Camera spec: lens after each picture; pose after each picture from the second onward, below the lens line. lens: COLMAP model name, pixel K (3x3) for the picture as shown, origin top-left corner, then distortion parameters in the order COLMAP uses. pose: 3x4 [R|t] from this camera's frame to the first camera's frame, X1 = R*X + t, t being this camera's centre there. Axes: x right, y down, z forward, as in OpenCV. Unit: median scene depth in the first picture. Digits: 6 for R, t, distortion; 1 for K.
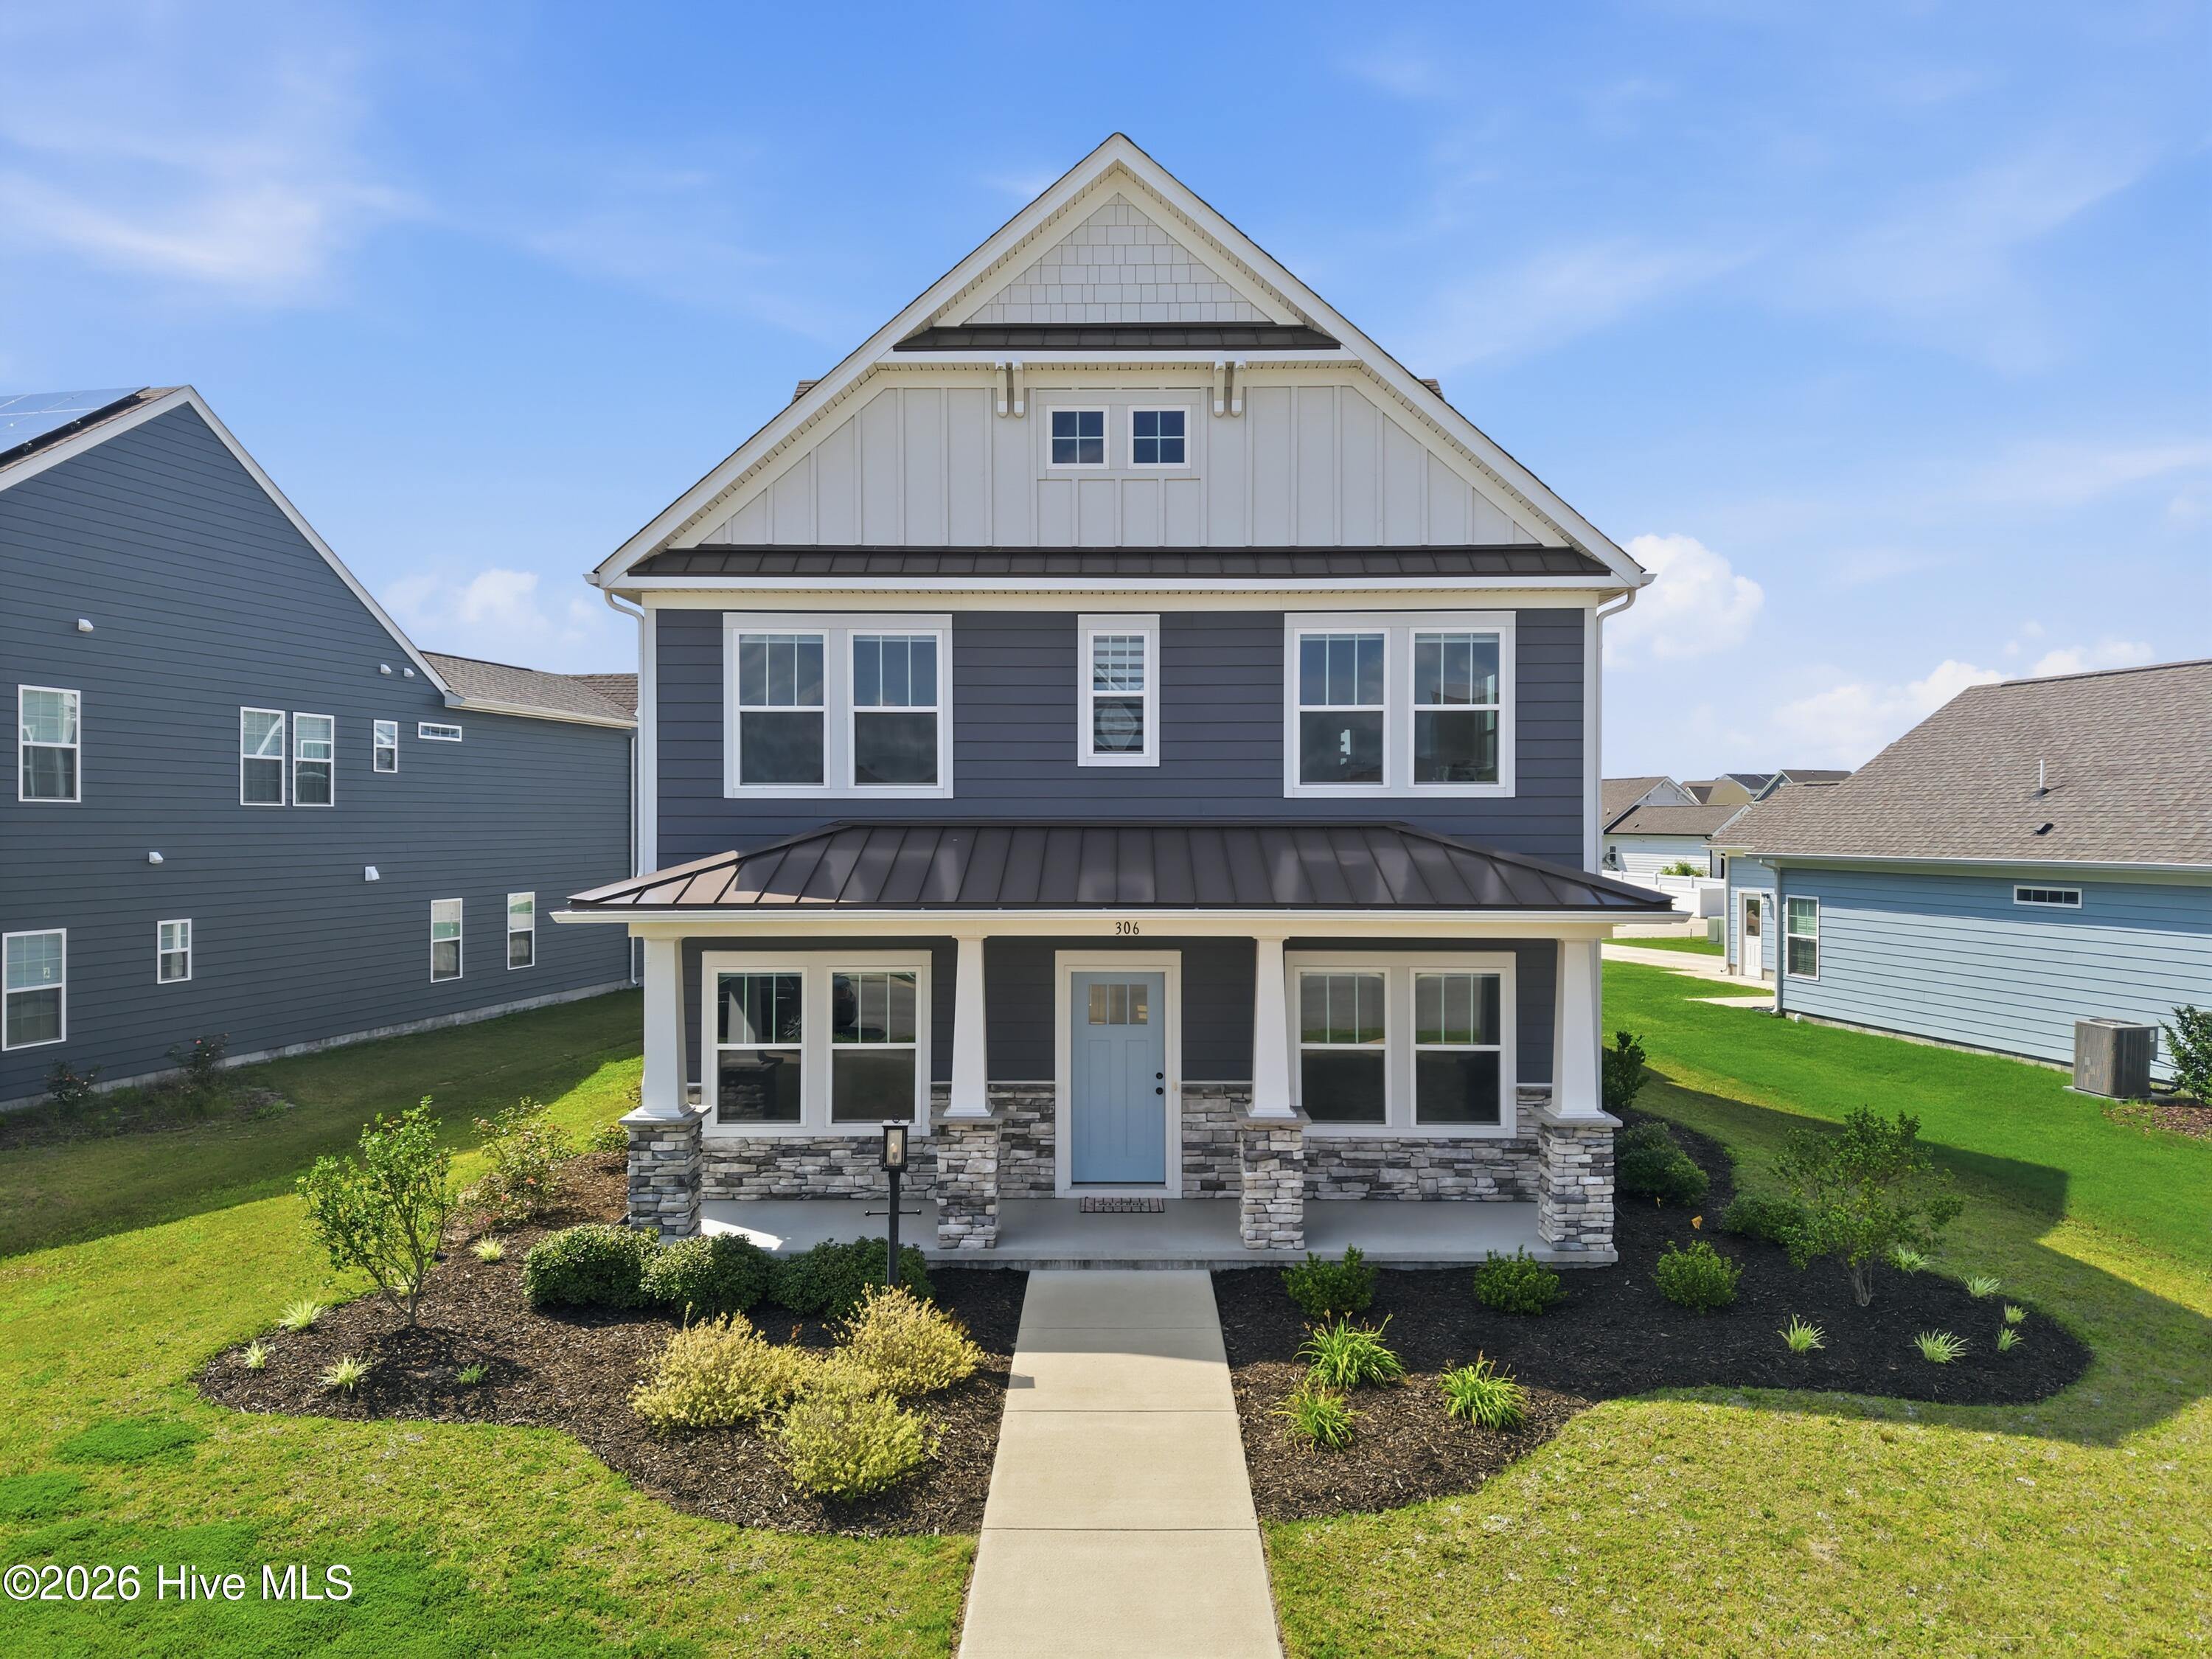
lens RADIAL K [[1482.6, 0, 1105.0], [0, 1482.6, 827.4], [0, 0, 1]] dist [0.023565, -0.028537]
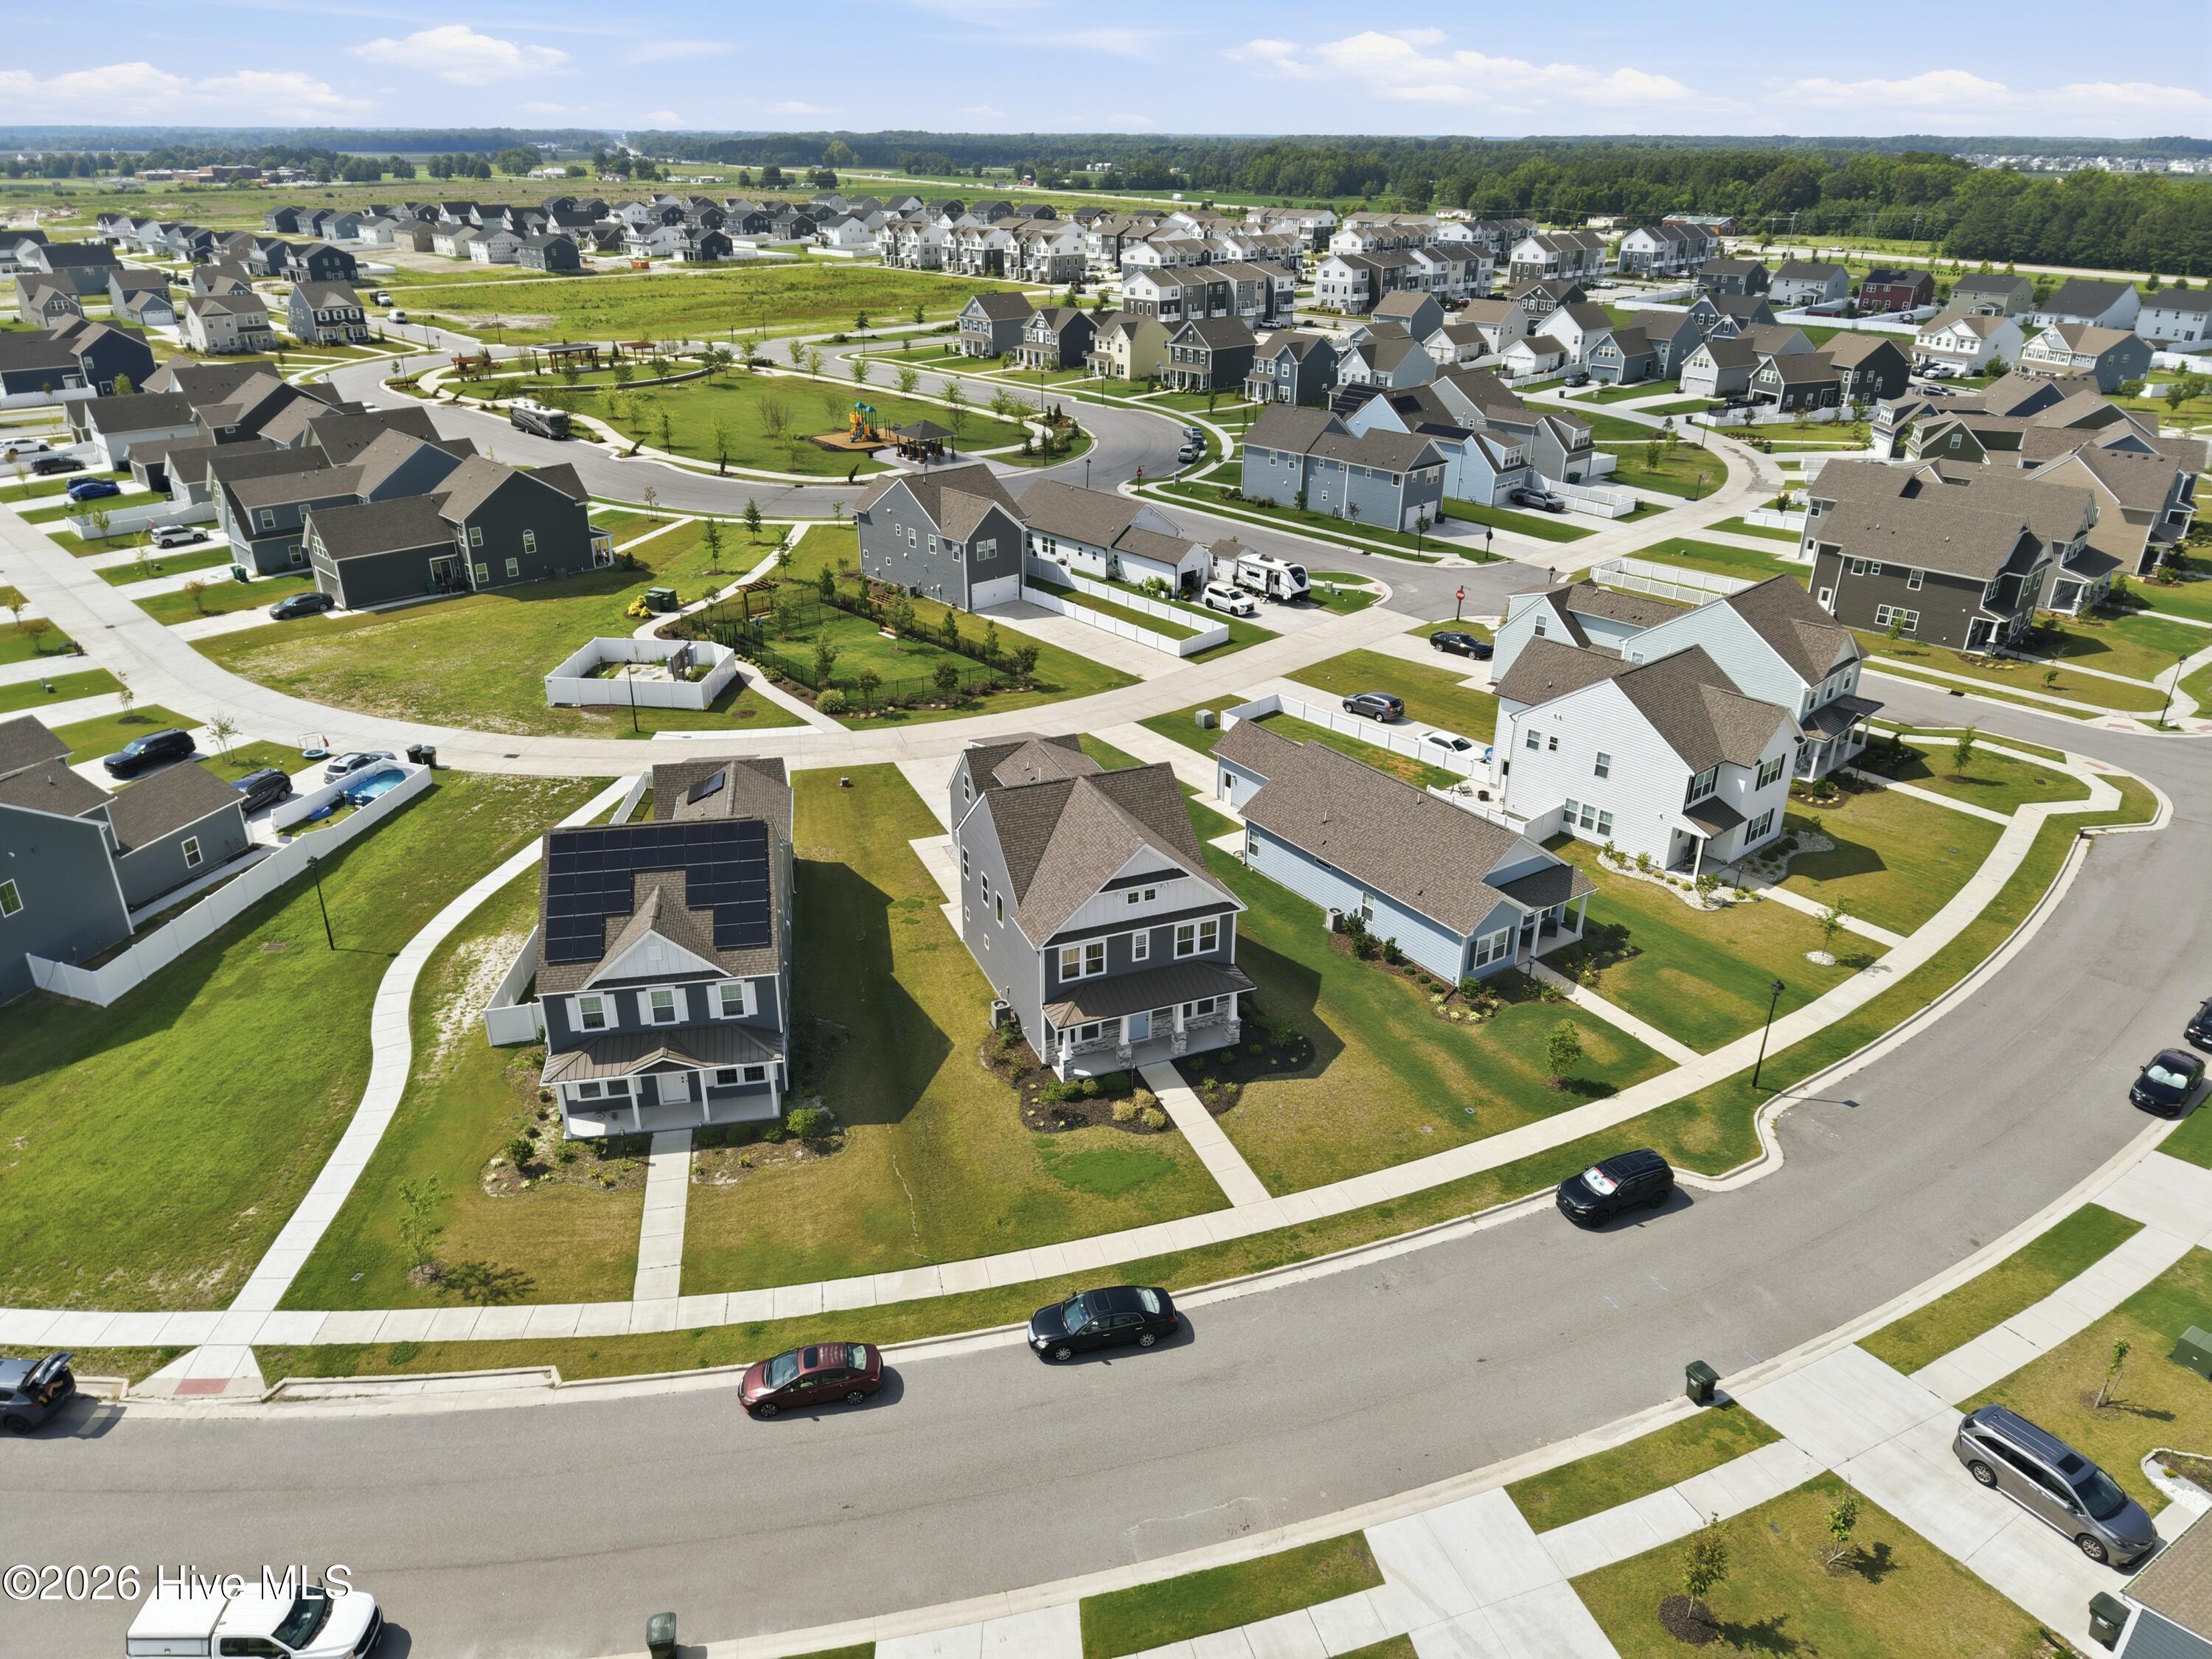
lens RADIAL K [[1482.6, 0, 1105.0], [0, 1482.6, 827.4], [0, 0, 1]] dist [0.023565, -0.028537]
pose [[0.922459, -0.157589, 0.352469, -1.620997], [-0.005247, 0.907708, 0.419570, -2.308461], [-0.386058, -0.388885, 0.836497, -2.580222]]
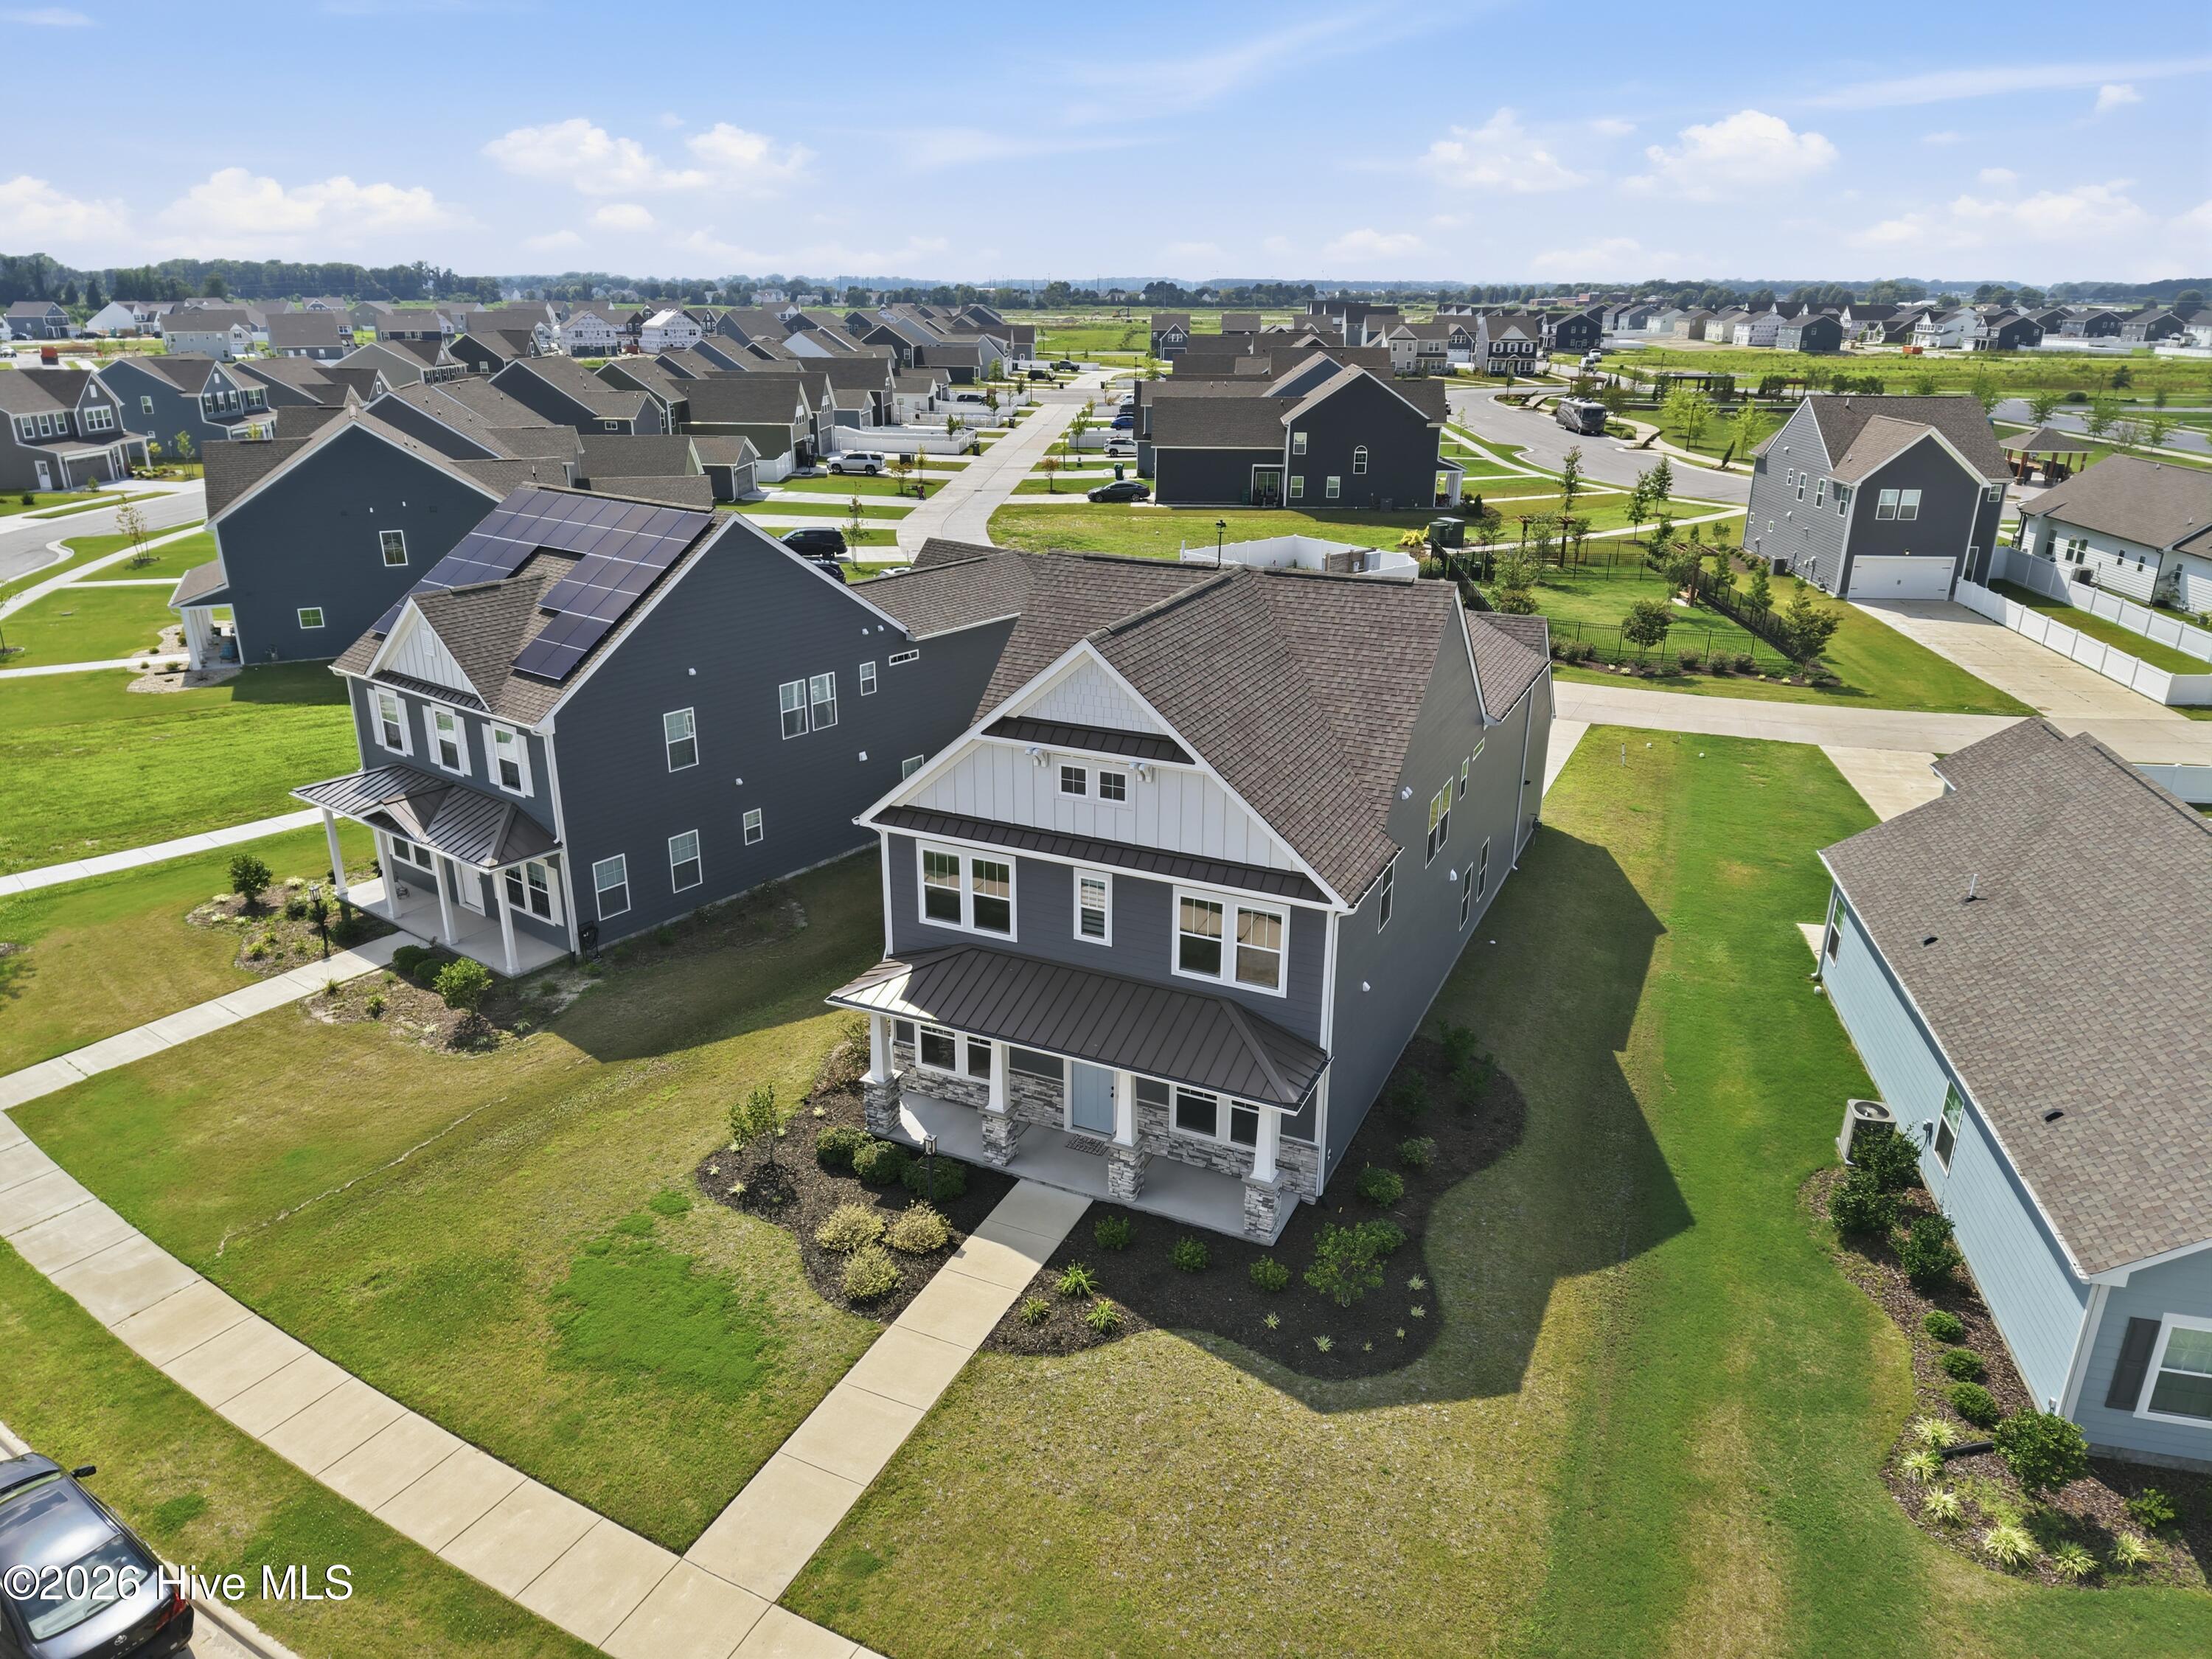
lens RADIAL K [[1482.6, 0, 1105.0], [0, 1482.6, 827.4], [0, 0, 1]] dist [0.023565, -0.028537]
pose [[0.908460, 0.148327, -0.390767, 0.756394], [-0.007211, 0.940337, 0.340169, -0.841876], [0.417909, -0.306212, 0.855328, -0.597926]]
